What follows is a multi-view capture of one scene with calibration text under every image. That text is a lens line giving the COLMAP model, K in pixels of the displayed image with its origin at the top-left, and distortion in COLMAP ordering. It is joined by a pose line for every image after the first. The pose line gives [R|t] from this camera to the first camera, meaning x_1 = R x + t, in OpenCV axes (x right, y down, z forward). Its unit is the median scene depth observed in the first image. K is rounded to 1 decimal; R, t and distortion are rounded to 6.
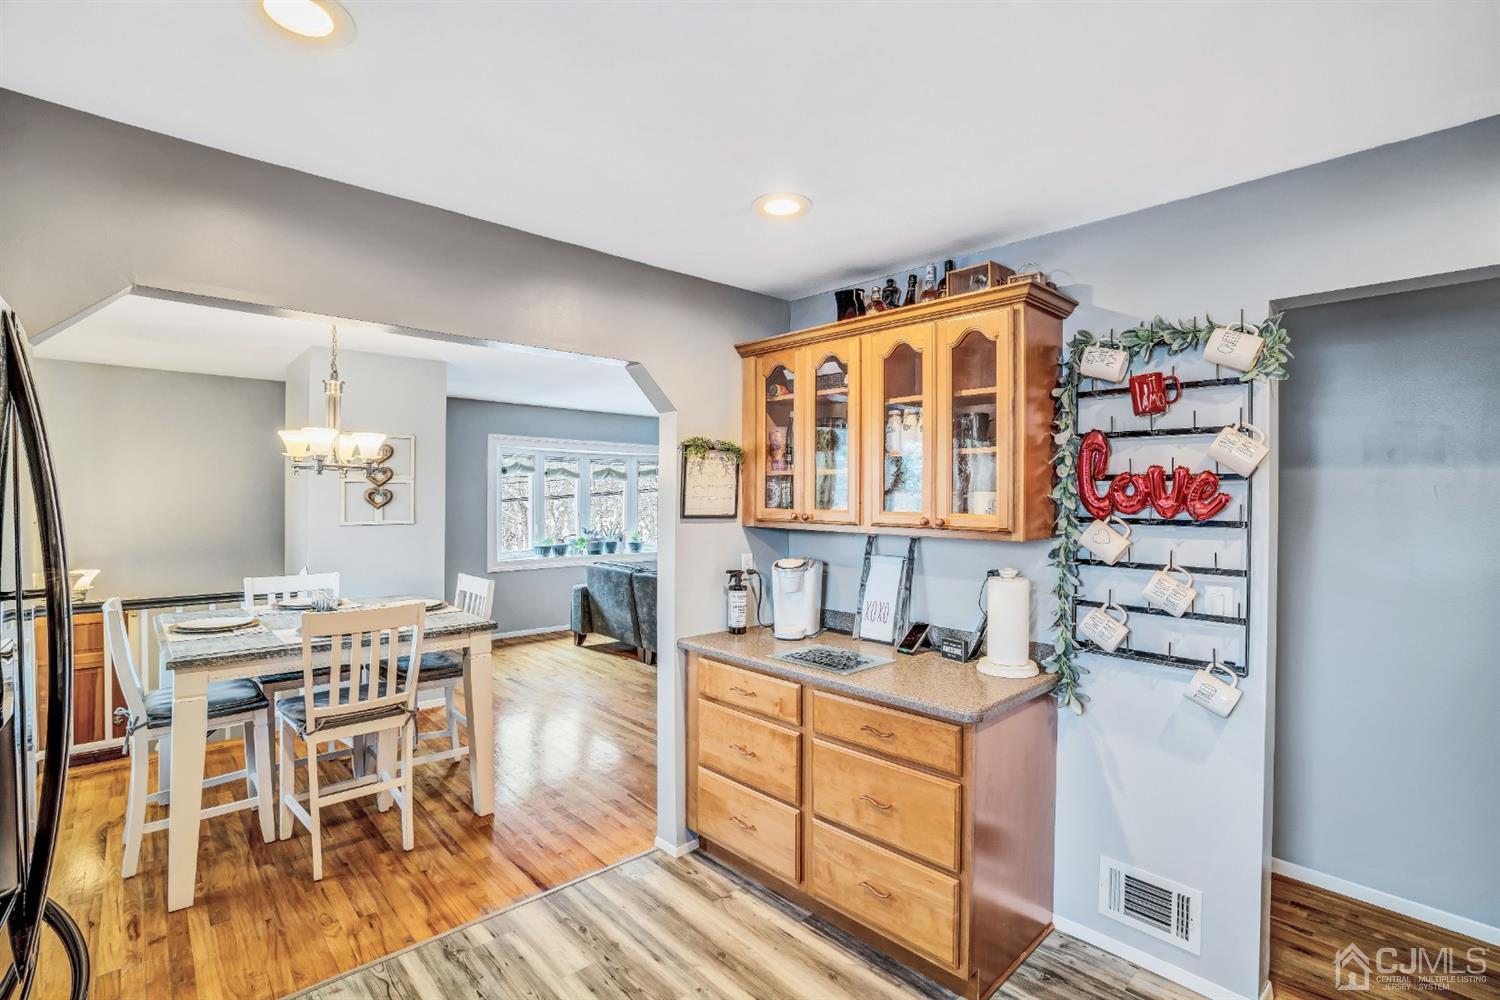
lens RADIAL K [[691.8, 0, 754.1], [0, 691.8, 496.0], [0, 0, 1]] dist [-0.058656, 0.022507]
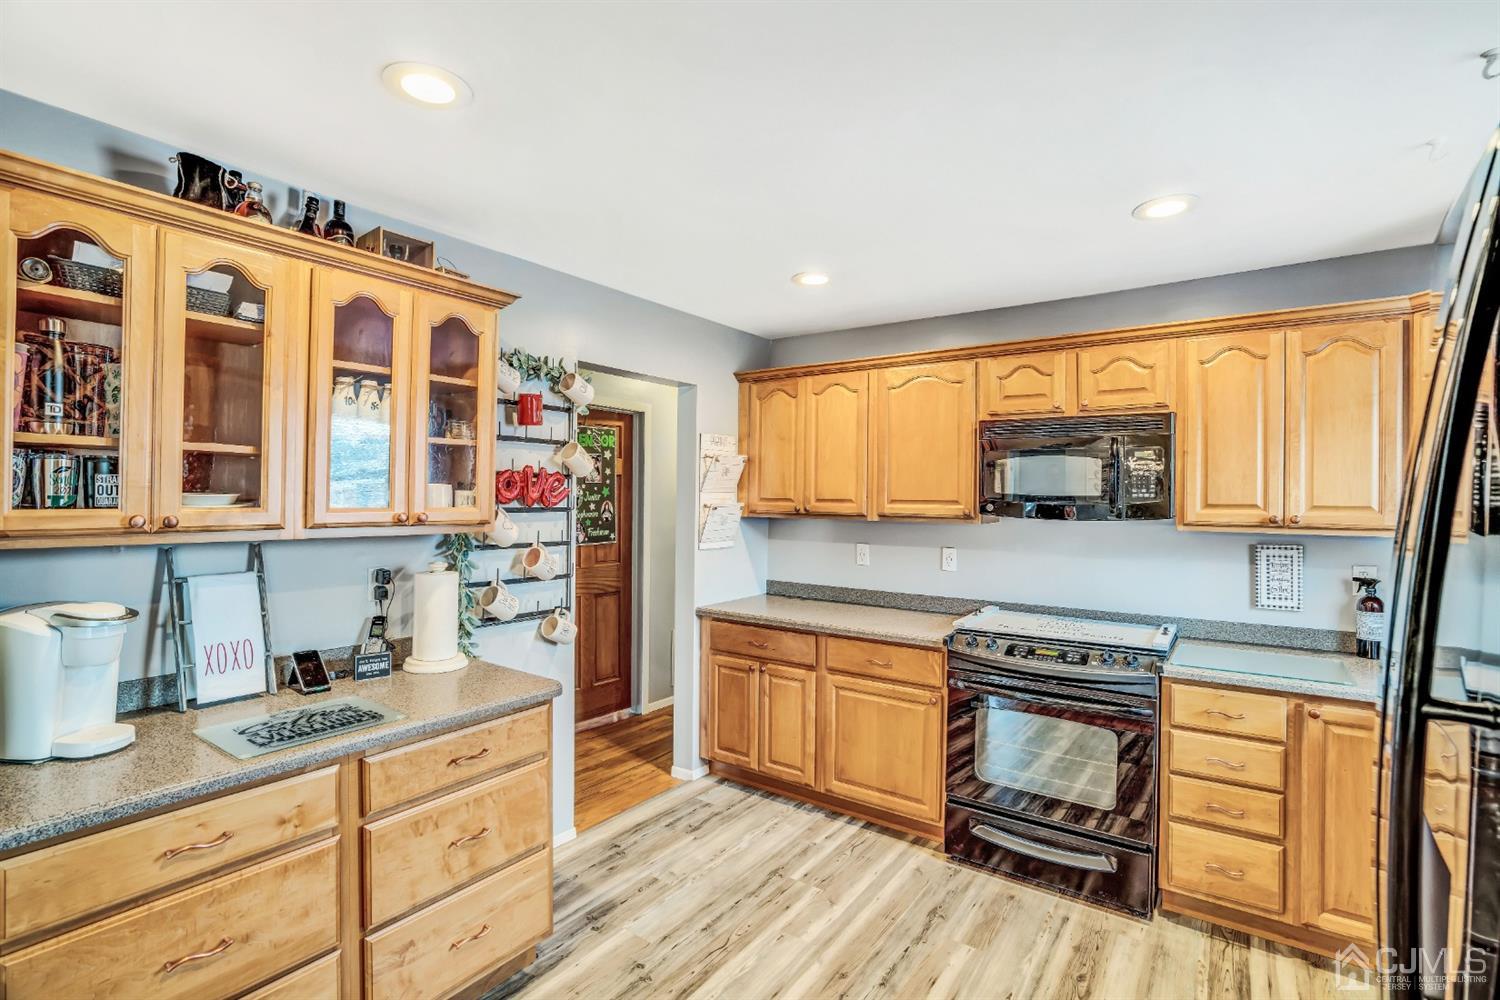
lens RADIAL K [[691.8, 0, 754.1], [0, 691.8, 496.0], [0, 0, 1]] dist [-0.058656, 0.022507]
pose [[-0.181100, -0.008715, 0.983426, -0.617766], [-0.009819, 0.999927, 0.007053, -0.000671], [-0.983416, -0.008379, -0.181172, 0.669310]]
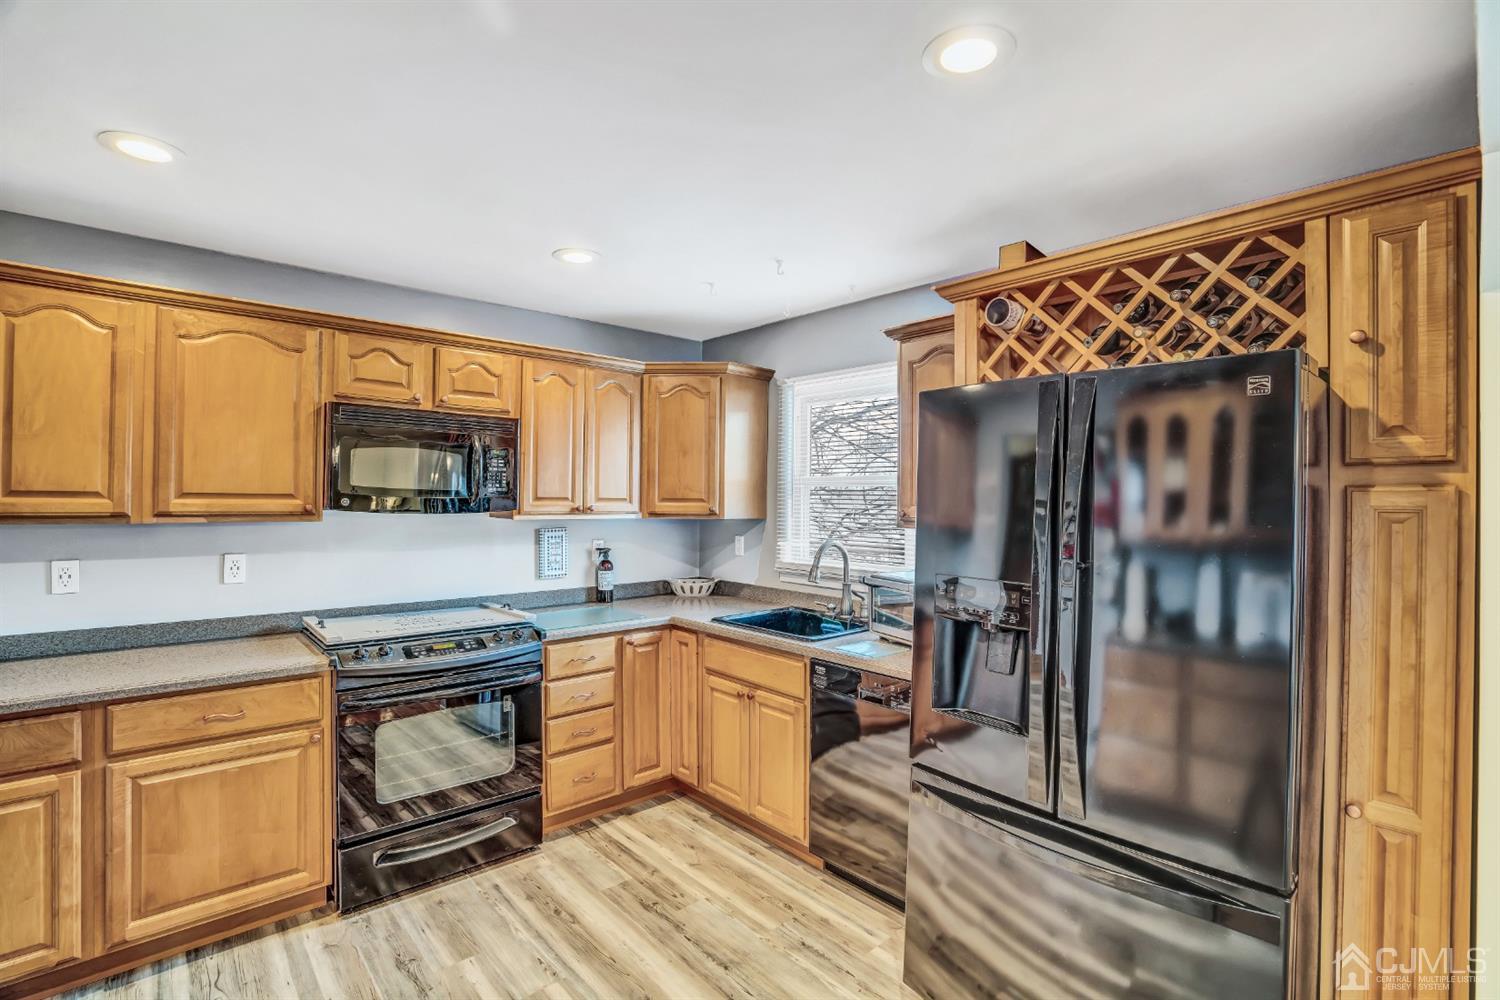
lens RADIAL K [[691.8, 0, 754.1], [0, 691.8, 496.0], [0, 0, 1]] dist [-0.058656, 0.022507]
pose [[-0.999446, -0.017742, 0.028164, -0.184235], [-0.017810, 0.999839, -0.002174, 0.005381], [-0.028121, -0.002674, -0.999601, 1.060701]]
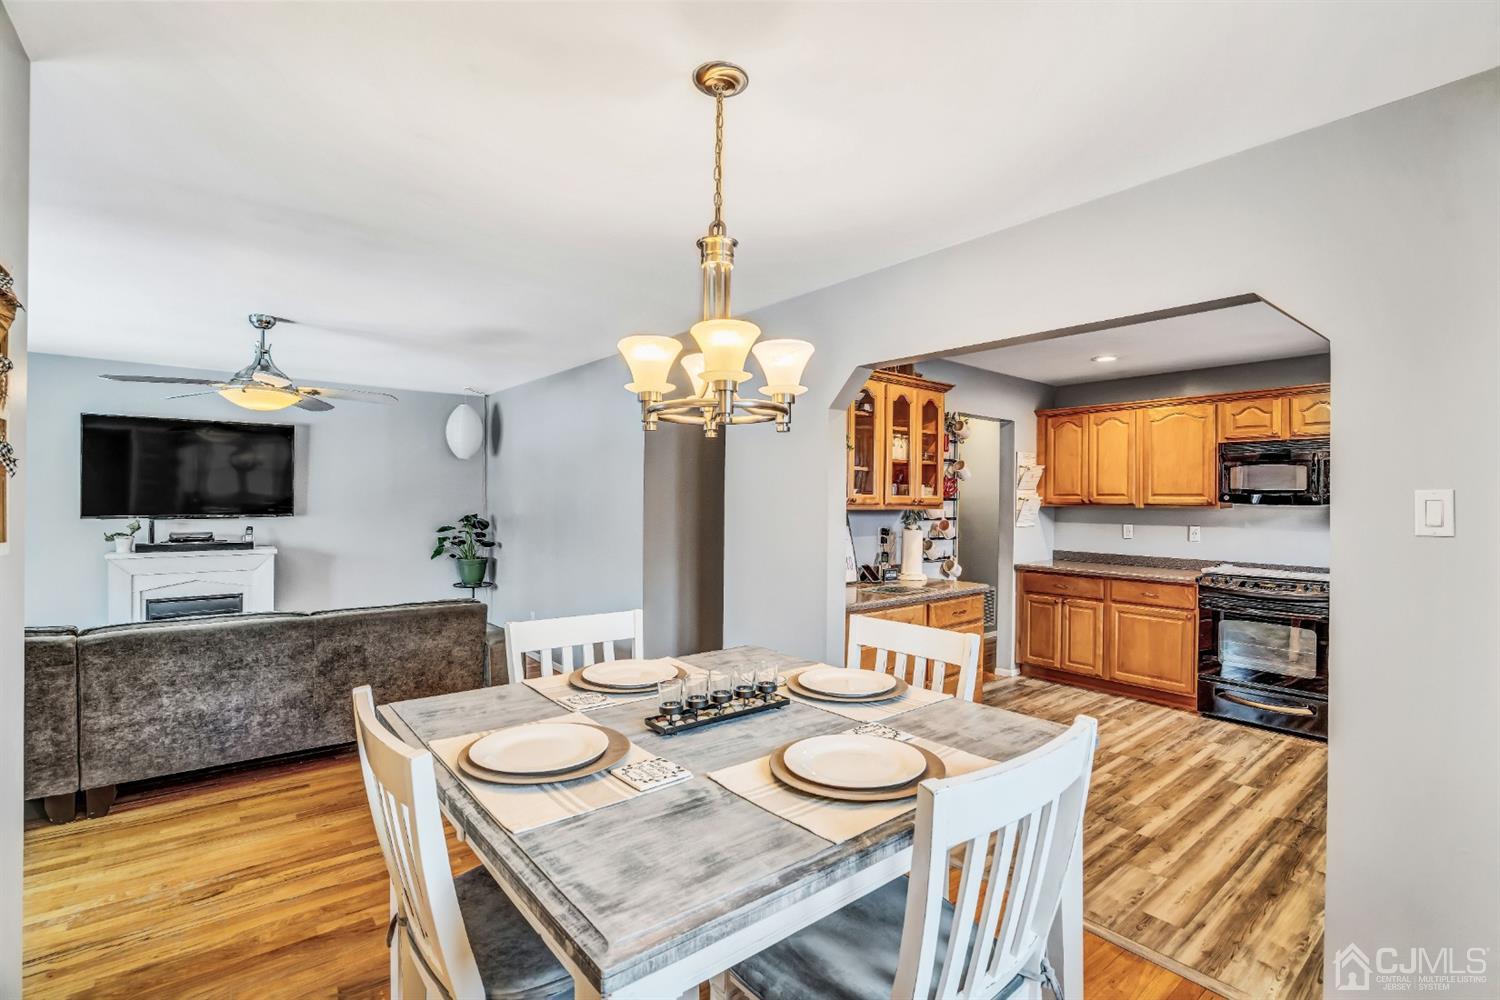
lens RADIAL K [[691.8, 0, 754.1], [0, 691.8, 496.0], [0, 0, 1]] dist [-0.058656, 0.022507]
pose [[0.078231, -0.003860, 0.996928, -1.436767], [-0.006530, 0.999969, 0.004384, 0.018182], [-0.996914, -0.006853, 0.078203, 1.178462]]
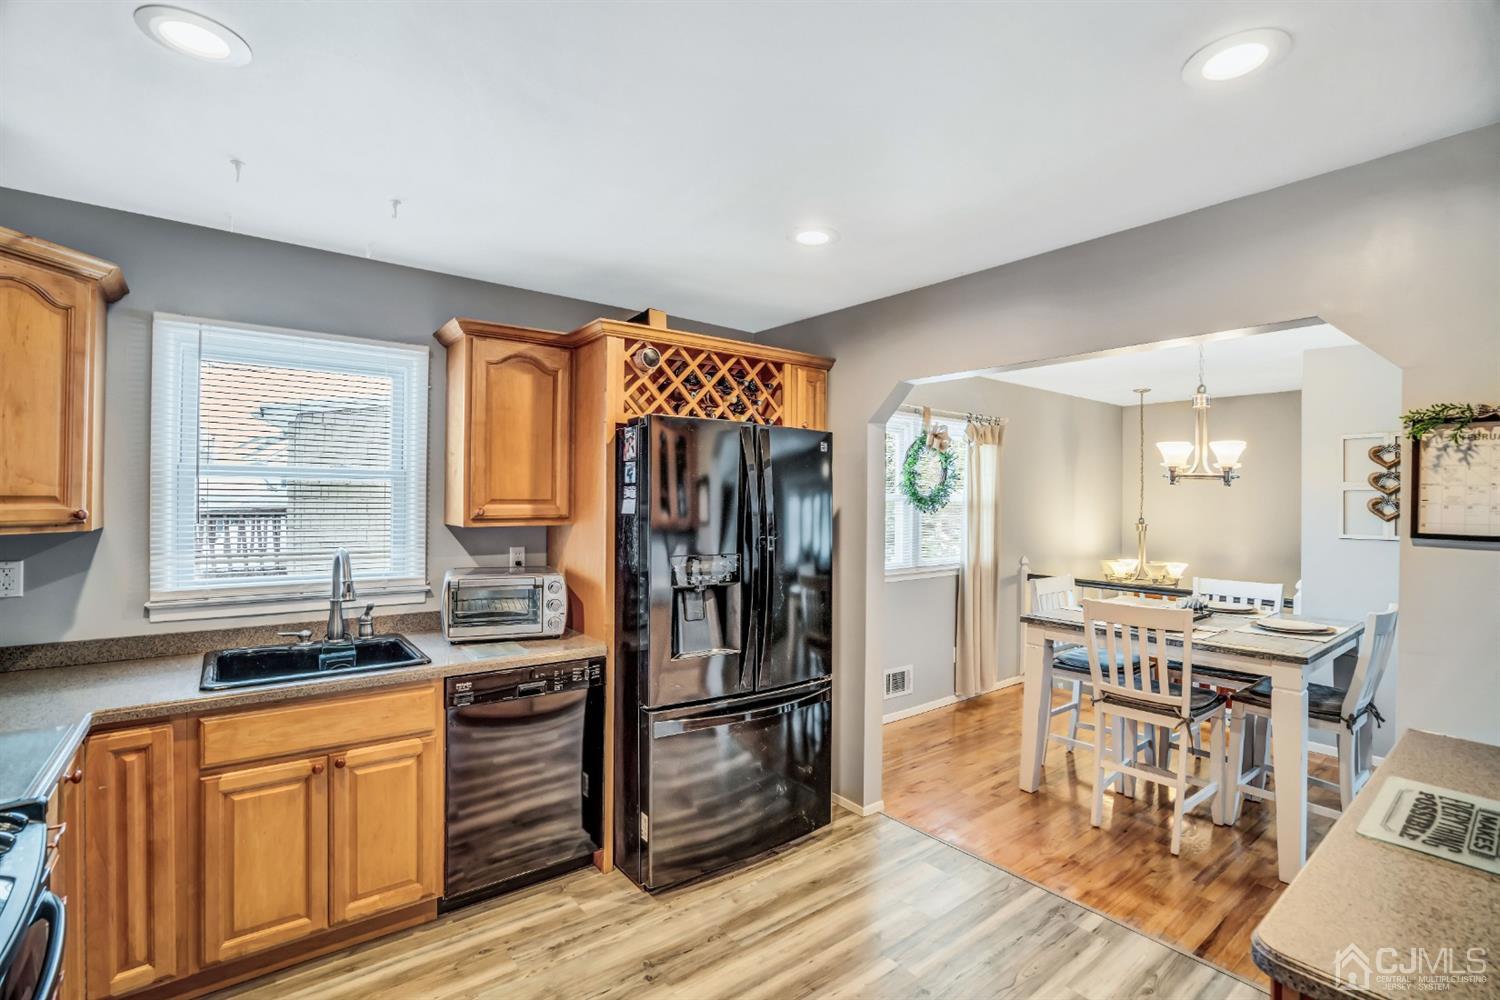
lens RADIAL K [[691.8, 0, 754.1], [0, 691.8, 496.0], [0, 0, 1]] dist [-0.058656, 0.022507]
pose [[-0.096857, -0.011673, -0.995230, 0.613042], [-0.011277, 0.999880, -0.010630, 0.008205], [0.995234, 0.010194, -0.096977, 0.515268]]
